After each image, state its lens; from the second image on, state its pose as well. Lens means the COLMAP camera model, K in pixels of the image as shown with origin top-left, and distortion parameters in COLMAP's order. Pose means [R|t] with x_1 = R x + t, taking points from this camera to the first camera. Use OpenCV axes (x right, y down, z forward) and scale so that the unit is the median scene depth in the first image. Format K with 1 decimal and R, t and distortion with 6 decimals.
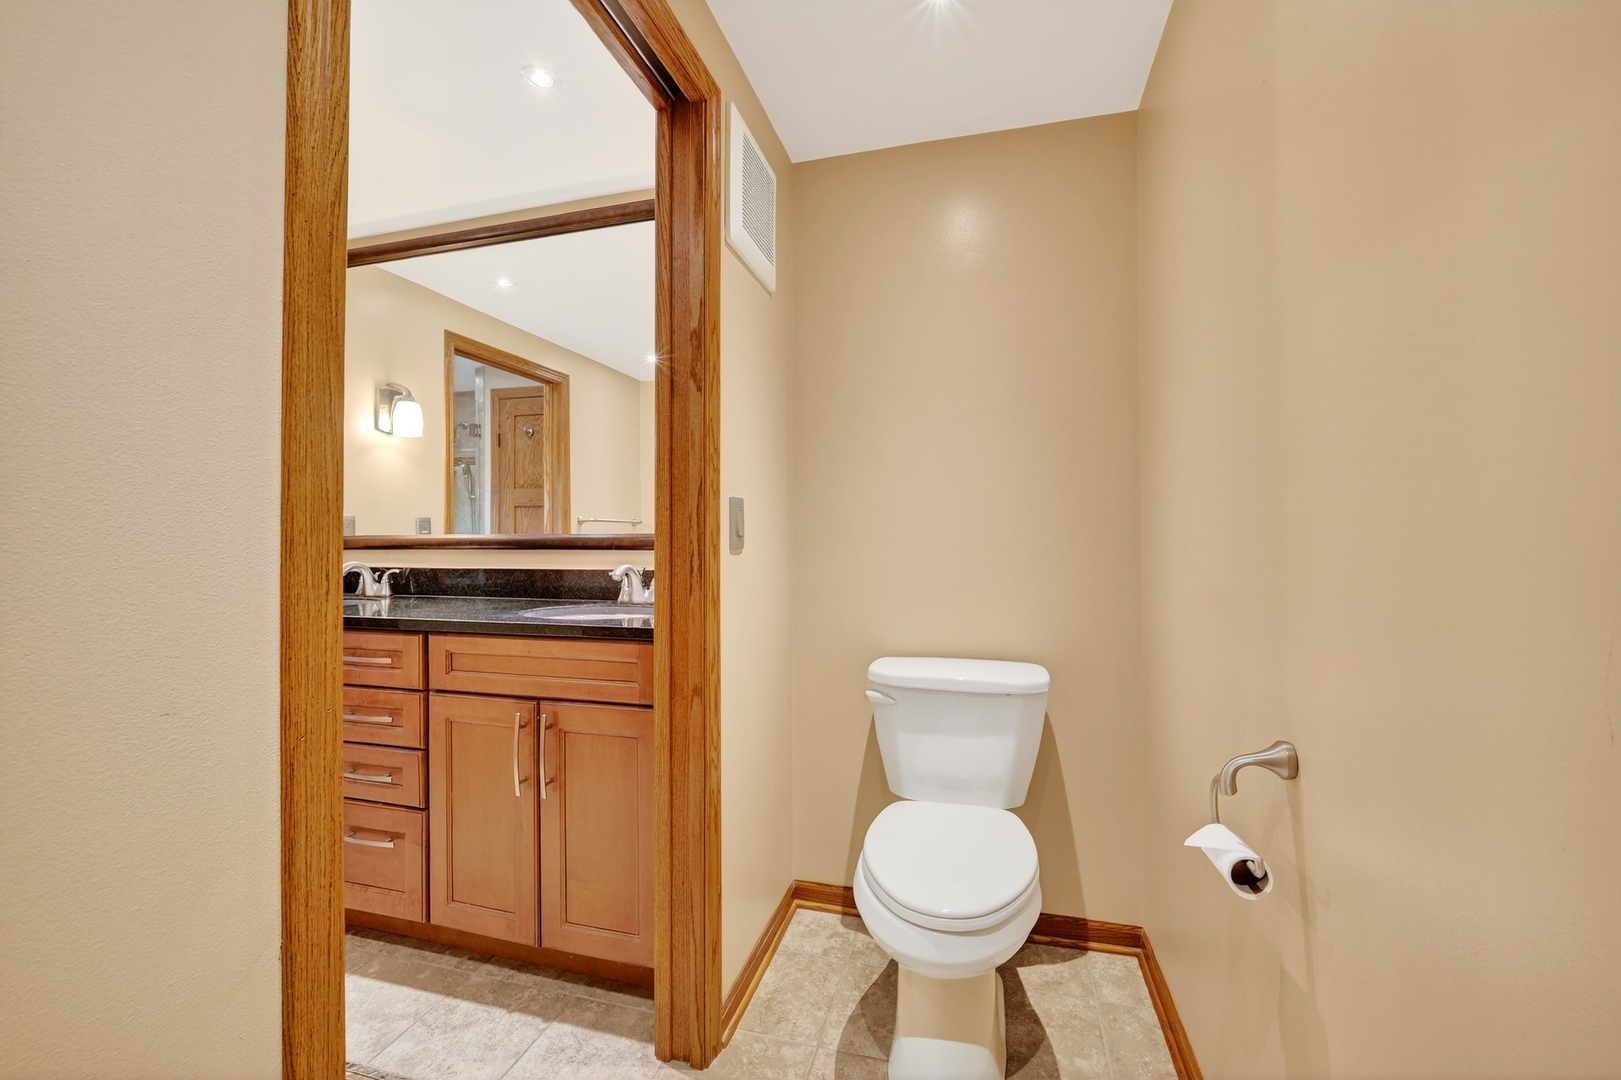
lens RADIAL K [[657.0, 0, 814.4], [0, 657.0, 529.1], [0, 0, 1]] dist [-0.029407, 0.006494]
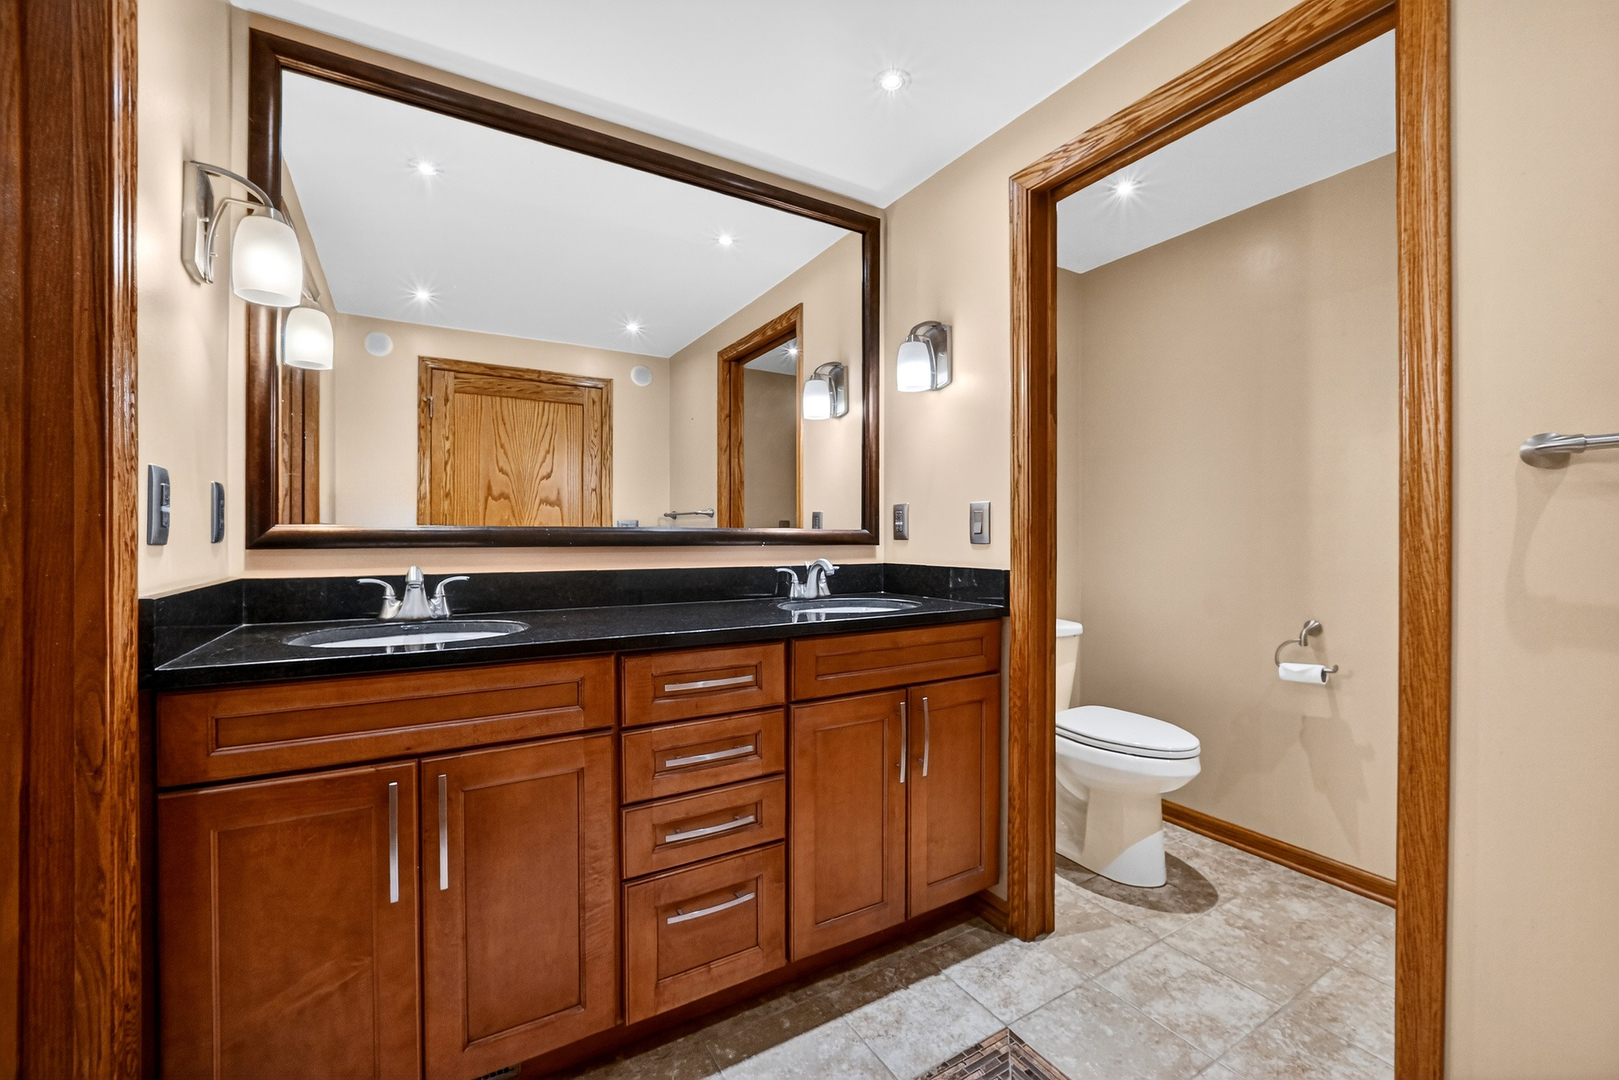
lens RADIAL K [[661.9, 0, 804.6], [0, 661.9, 541.9], [0, 0, 1]] dist [-0.016795, 0.000058]
pose [[0.690663, -0.000548, 0.723176, -1.231851], [-0.016589, 0.999725, 0.016600, 0.011553], [-0.722986, -0.023462, 0.690464, 0.366452]]
